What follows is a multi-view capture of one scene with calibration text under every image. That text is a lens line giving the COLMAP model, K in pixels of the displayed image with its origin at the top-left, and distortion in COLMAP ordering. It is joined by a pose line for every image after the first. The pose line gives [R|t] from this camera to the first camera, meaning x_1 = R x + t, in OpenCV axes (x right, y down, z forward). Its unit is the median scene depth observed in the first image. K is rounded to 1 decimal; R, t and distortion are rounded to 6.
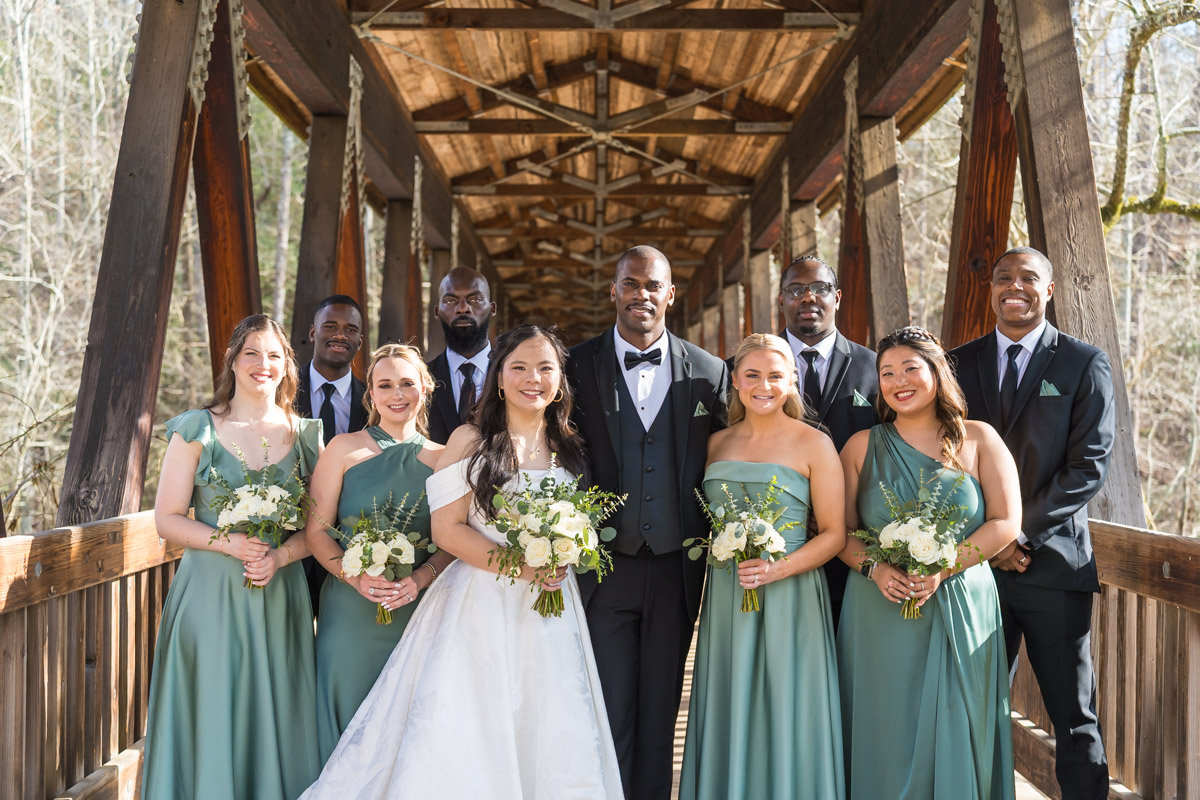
lens RADIAL K [[1682.4, 0, 600.0], [0, 1682.4, 400.0], [0, 0, 1]] dist [0.013911, 0.014037]
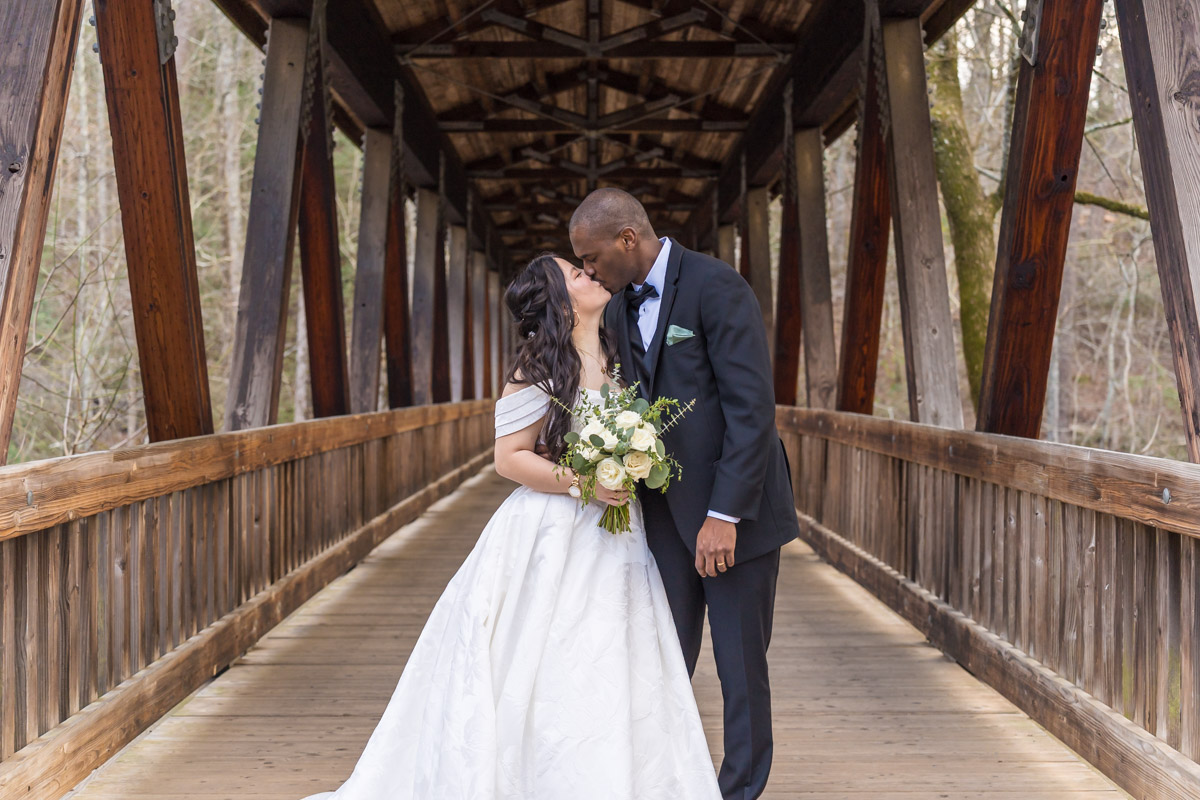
lens RADIAL K [[1632.5, 0, 597.5], [0, 1632.5, 358.5], [0, 0, 1]] dist [0.023436, -0.010318]
pose [[0.999984, -0.004831, 0.002906, 0.000299], [0.004823, 0.999984, 0.003080, 0.002878], [-0.002921, -0.003066, 0.999991, -0.191529]]
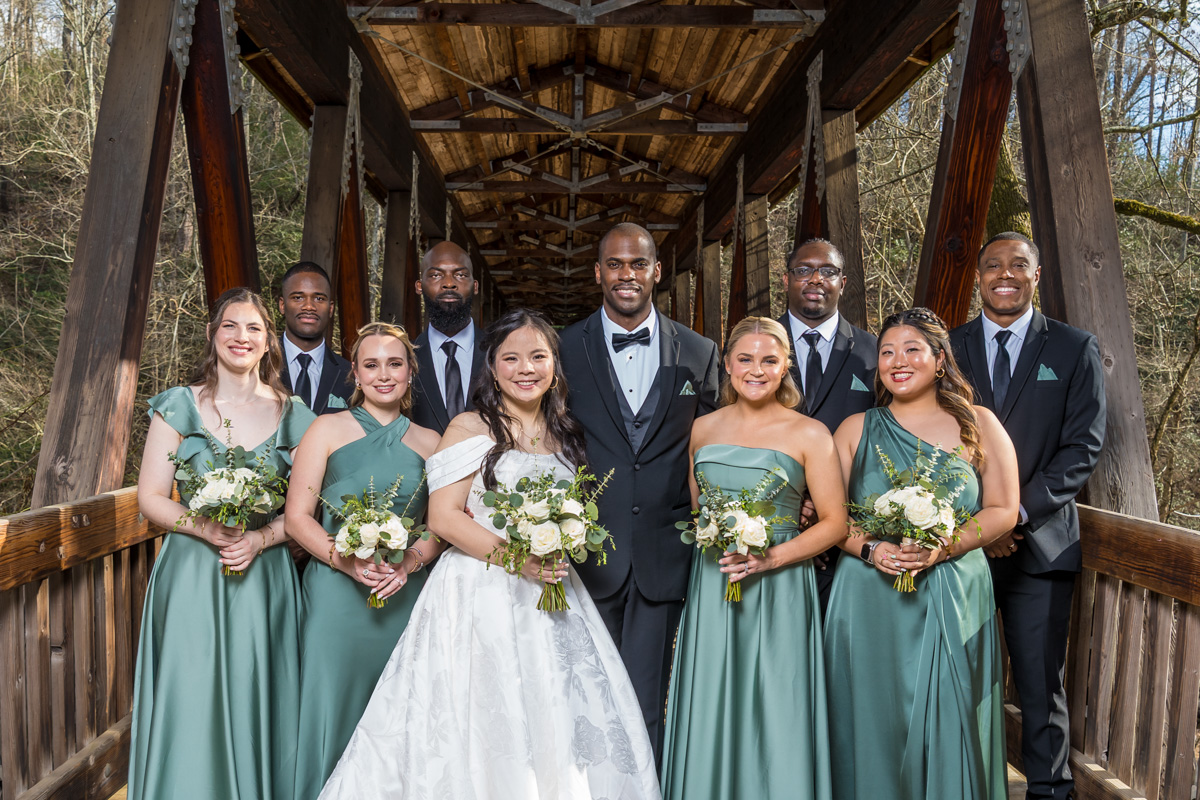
lens RADIAL K [[1282.1, 0, 528.2], [0, 1282.1, 528.8], [0, 0, 1]] dist [0.006597, 0.000293]
pose [[0.999575, 0.014054, -0.025534, -0.006863], [-0.010721, 0.991939, 0.126262, -0.003221], [0.027103, -0.125934, 0.991668, 0.118727]]
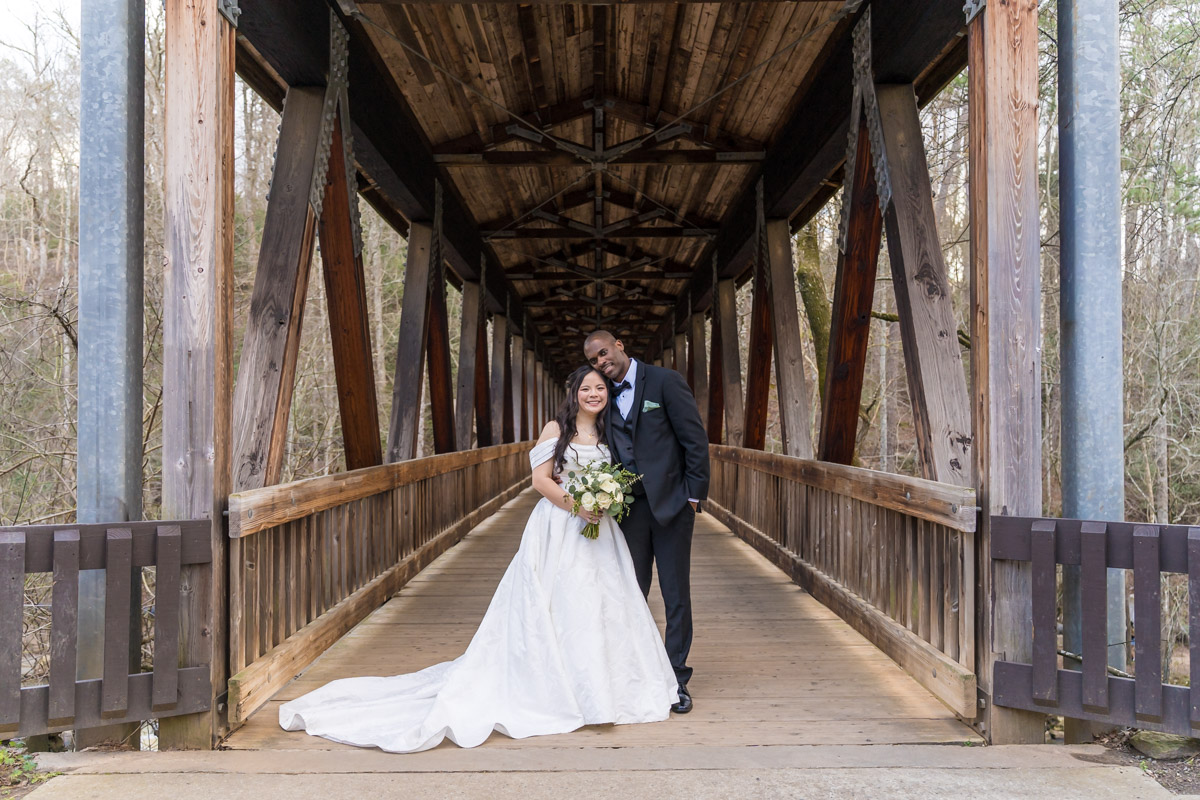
lens RADIAL K [[1030.7, 0, 600.0], [0, 1030.7, 400.0], [0, 0, 1]] dist [-0.003361, -0.000196]
pose [[0.999937, -0.011205, -0.000739, 0.001859], [0.011198, 0.999902, -0.008348, -0.002259], [0.000832, 0.008339, 0.999965, -0.250718]]
